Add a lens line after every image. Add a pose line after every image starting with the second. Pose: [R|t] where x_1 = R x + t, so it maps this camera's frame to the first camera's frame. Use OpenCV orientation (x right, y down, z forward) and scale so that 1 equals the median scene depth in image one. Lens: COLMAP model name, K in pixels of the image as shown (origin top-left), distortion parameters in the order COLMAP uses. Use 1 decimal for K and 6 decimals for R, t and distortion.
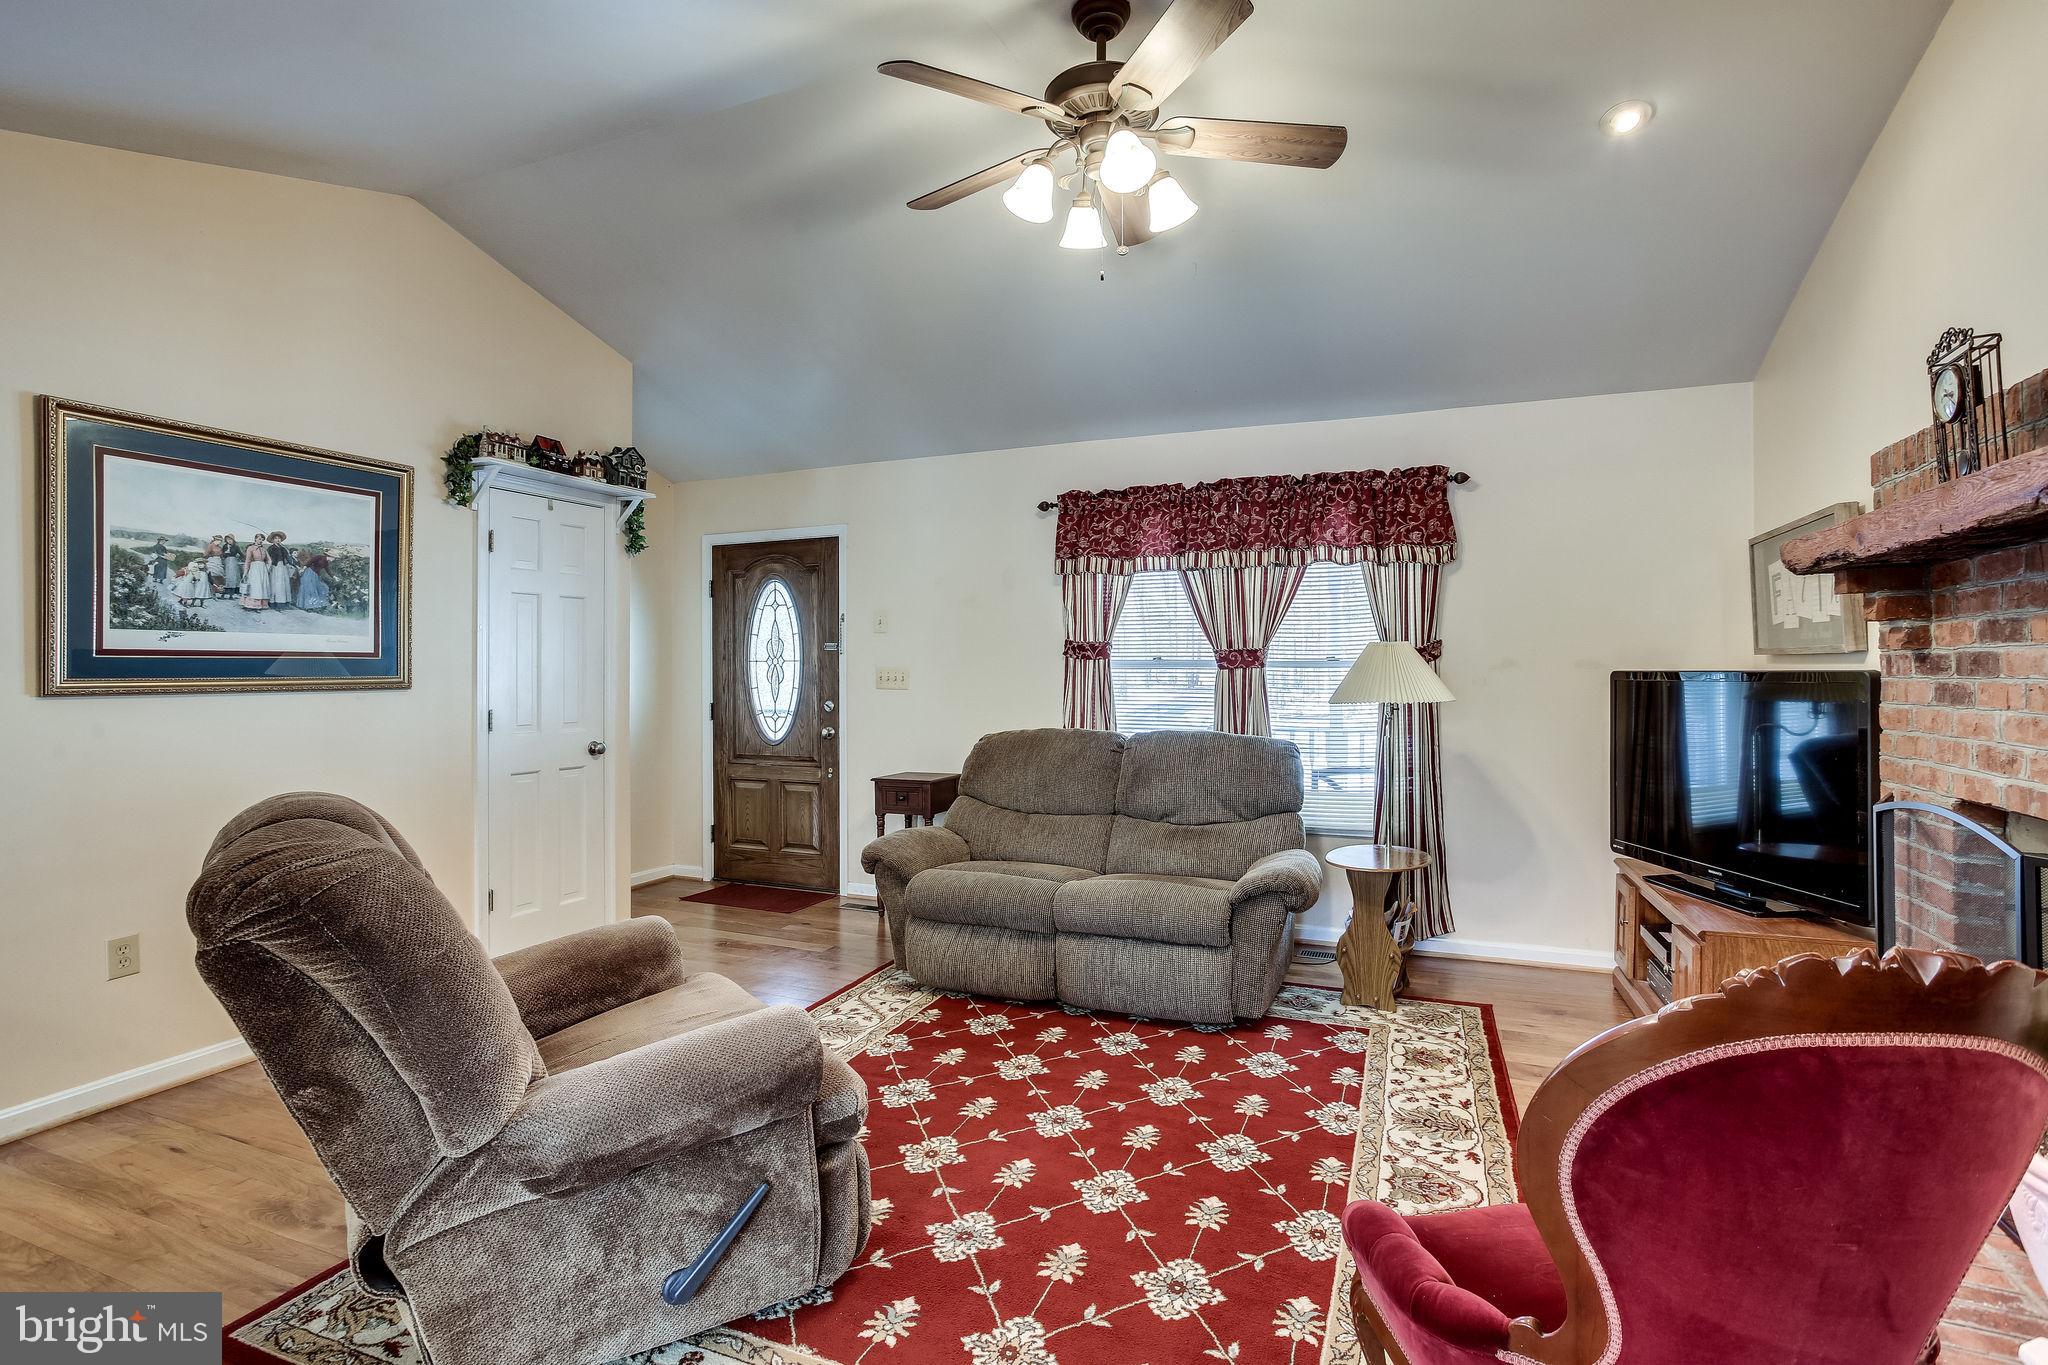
lens RADIAL K [[1018.5, 0, 1011.1], [0, 1018.5, 669.1], [0, 0, 1]] dist [-0.032634, 0.000234]
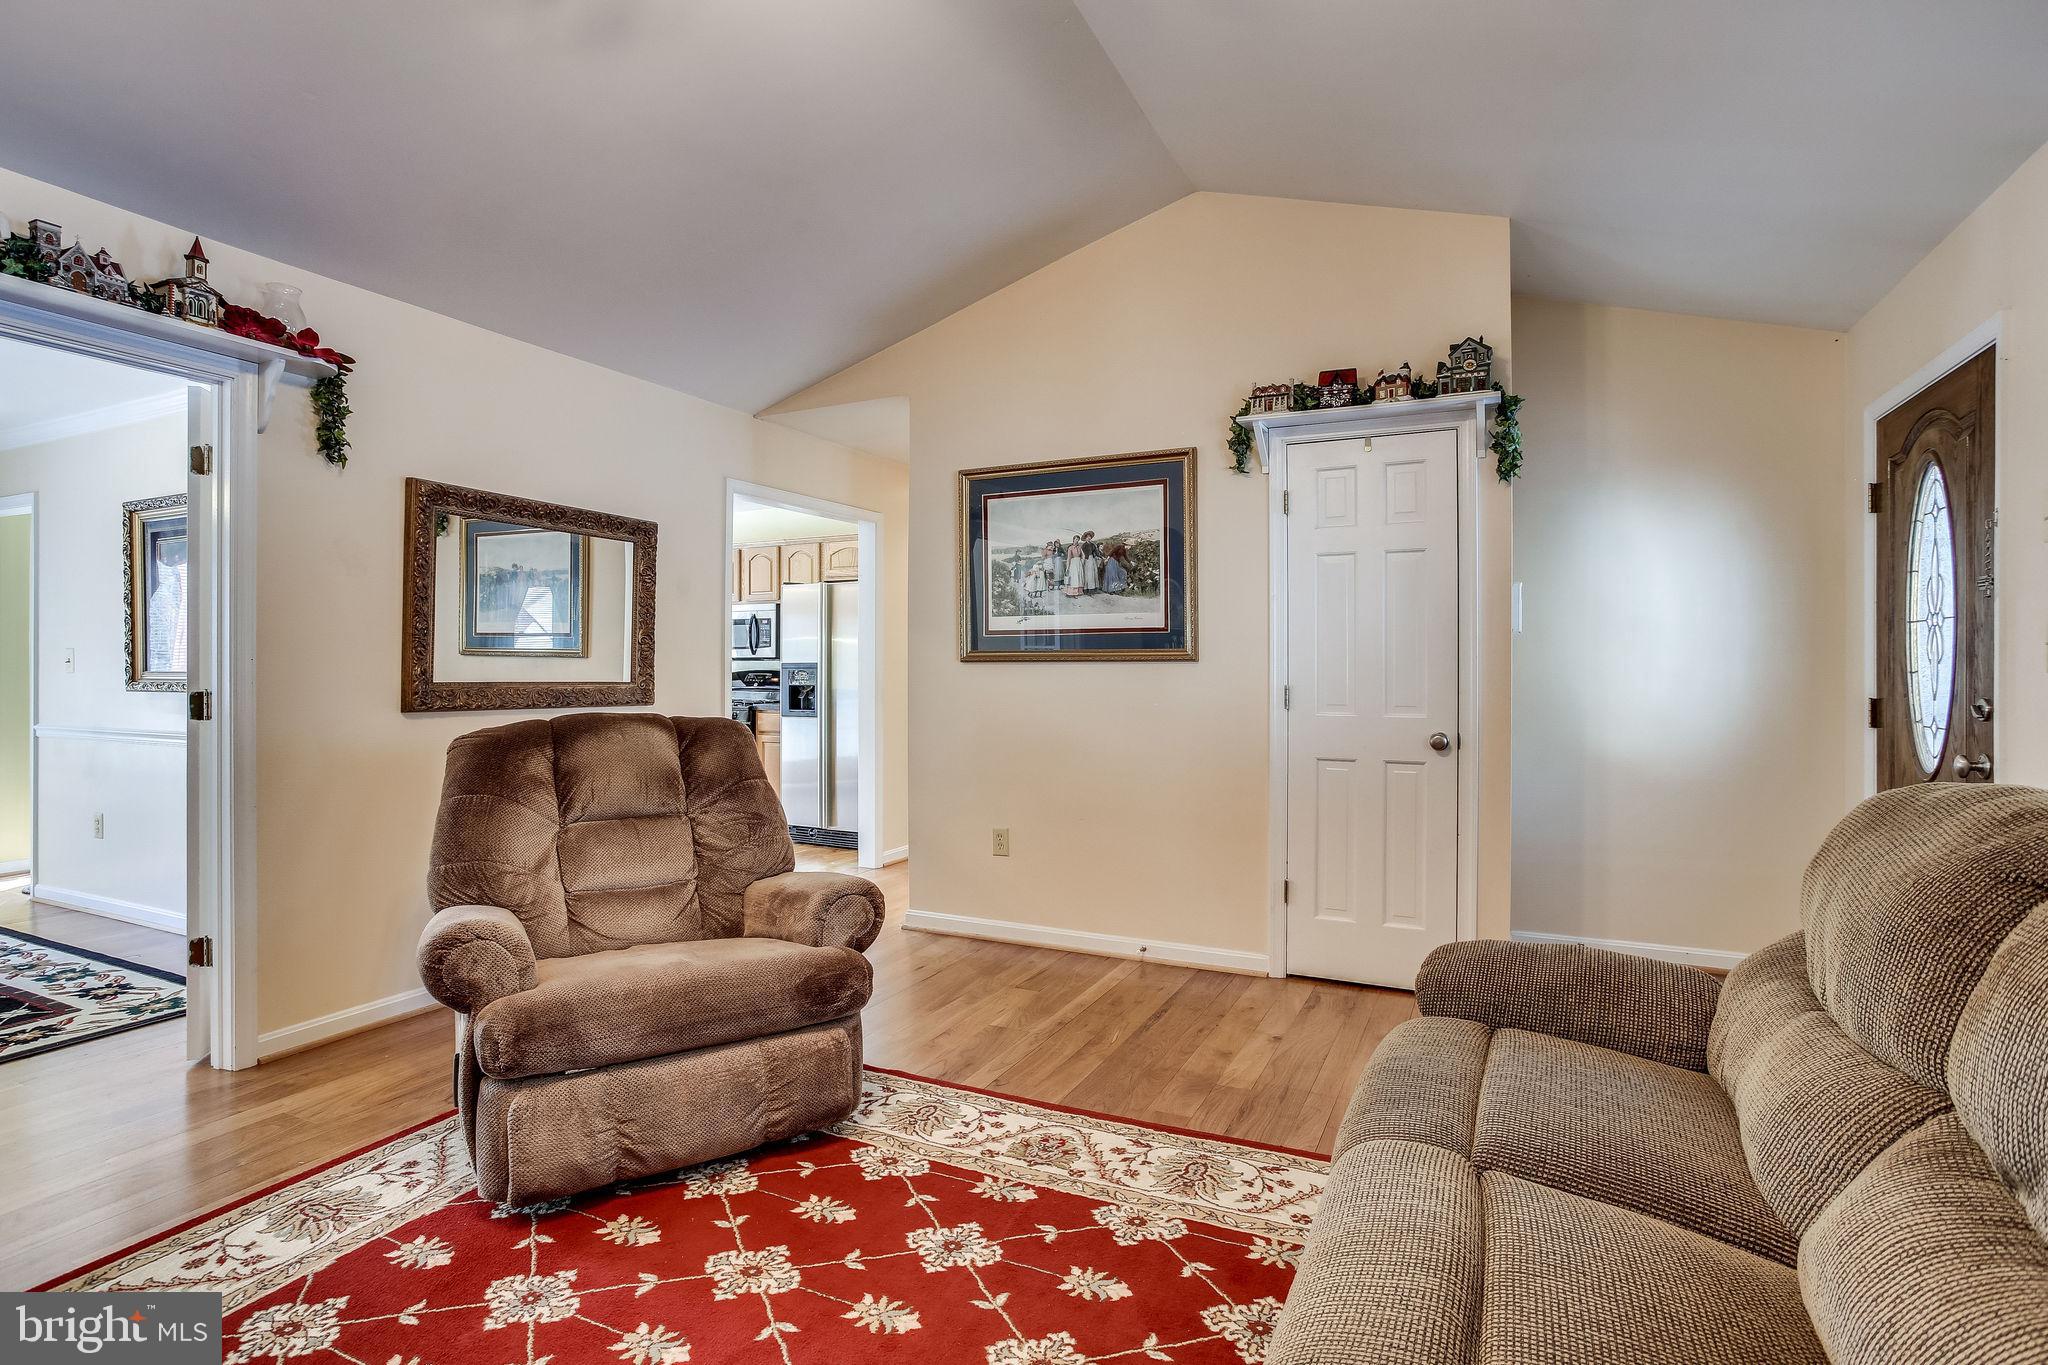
lens RADIAL K [[1007.8, 0, 1016.1], [0, 1007.8, 673.4], [0, 0, 1]] dist [-0.013701, 0.001747]
pose [[-0.050029, 0.011514, -0.998681, 0.502952], [-0.000835, 0.999933, 0.011570, 0.022629], [0.998747, 0.001413, -0.050016, 0.957695]]
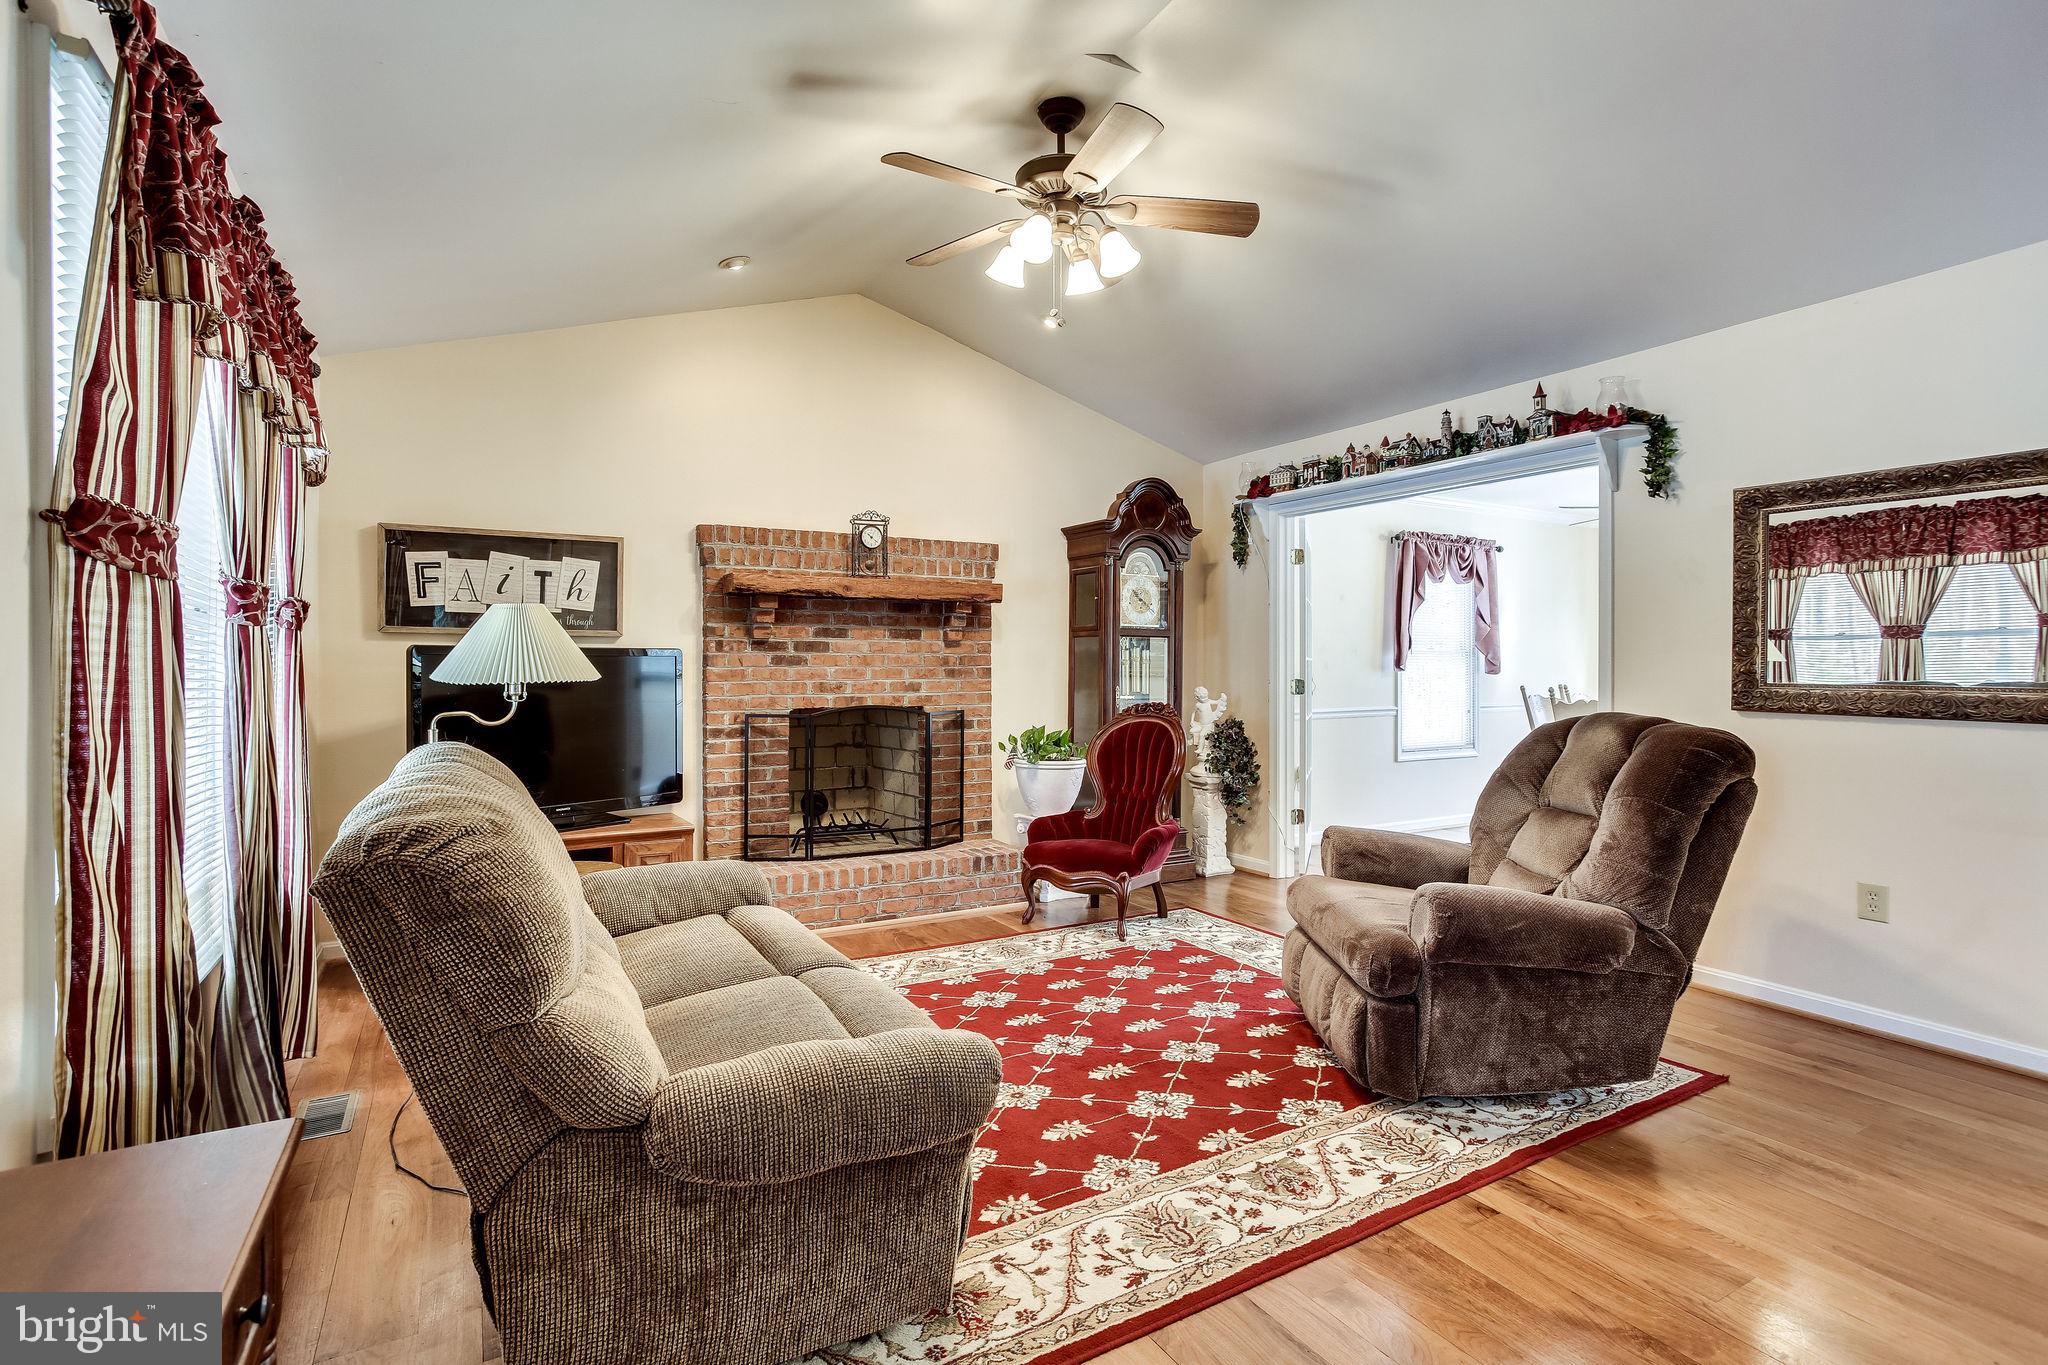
lens RADIAL K [[985.9, 0, 1026.3], [0, 985.9, 672.7], [0, 0, 1]] dist [-0.026111, 0.003906]
pose [[-0.806727, -0.002844, 0.590917, -0.464256], [0.001200, 0.999978, 0.006452, 0.025140], [-0.590922, 0.005914, -0.806707, 1.579209]]
